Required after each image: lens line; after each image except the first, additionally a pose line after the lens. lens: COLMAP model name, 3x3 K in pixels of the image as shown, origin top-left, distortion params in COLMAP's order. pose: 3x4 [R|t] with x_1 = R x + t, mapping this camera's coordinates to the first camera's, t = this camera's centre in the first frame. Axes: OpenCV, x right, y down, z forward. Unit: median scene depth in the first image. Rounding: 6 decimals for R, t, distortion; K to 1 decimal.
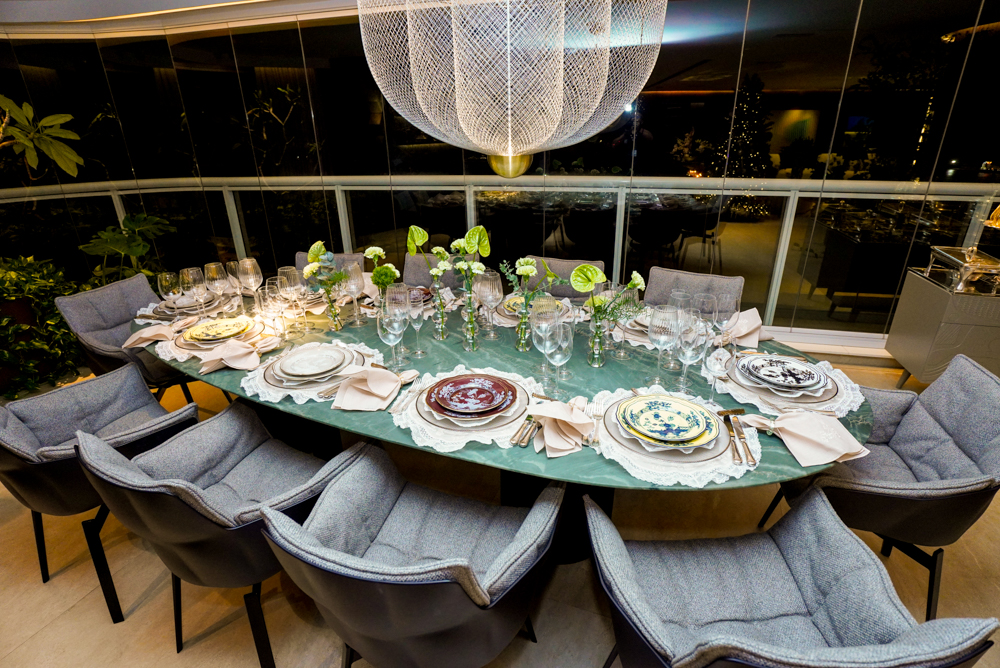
lens RADIAL K [[479.8, 0, 500.0], [0, 479.8, 334.0], [0, 0, 1]] dist [-0.000030, 0.000122]
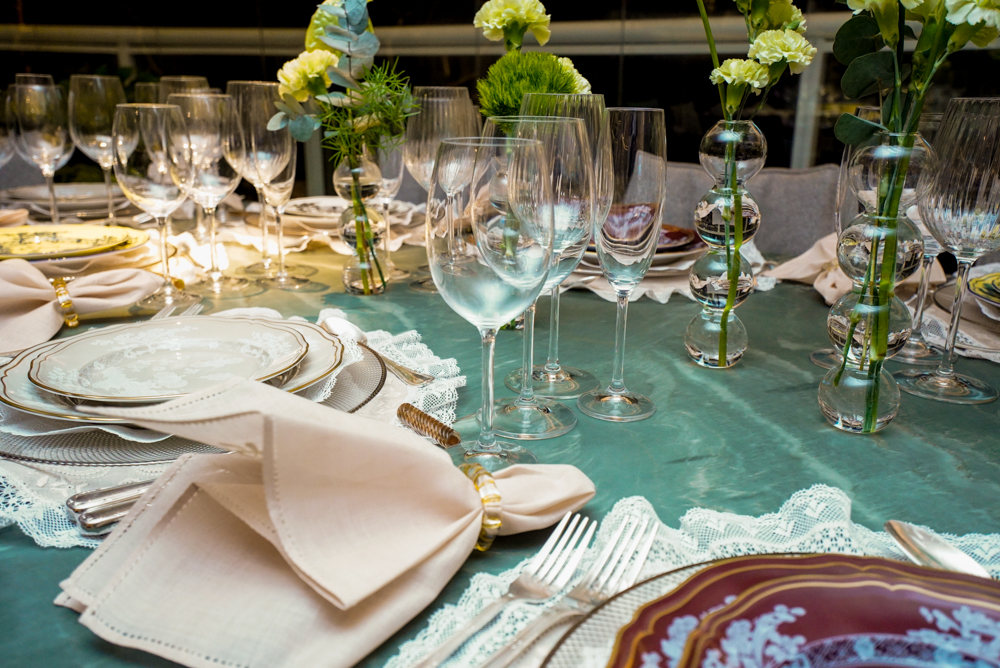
lens RADIAL K [[855.9, 0, 475.9], [0, 855.9, 321.1], [0, 0, 1]] dist [0.037670, 0.009404]
pose [[0.925711, 0.124940, -0.356999, -0.091852], [-0.159625, 0.984744, -0.069280, 0.043537], [0.342897, 0.121119, 0.931532, 0.612996]]
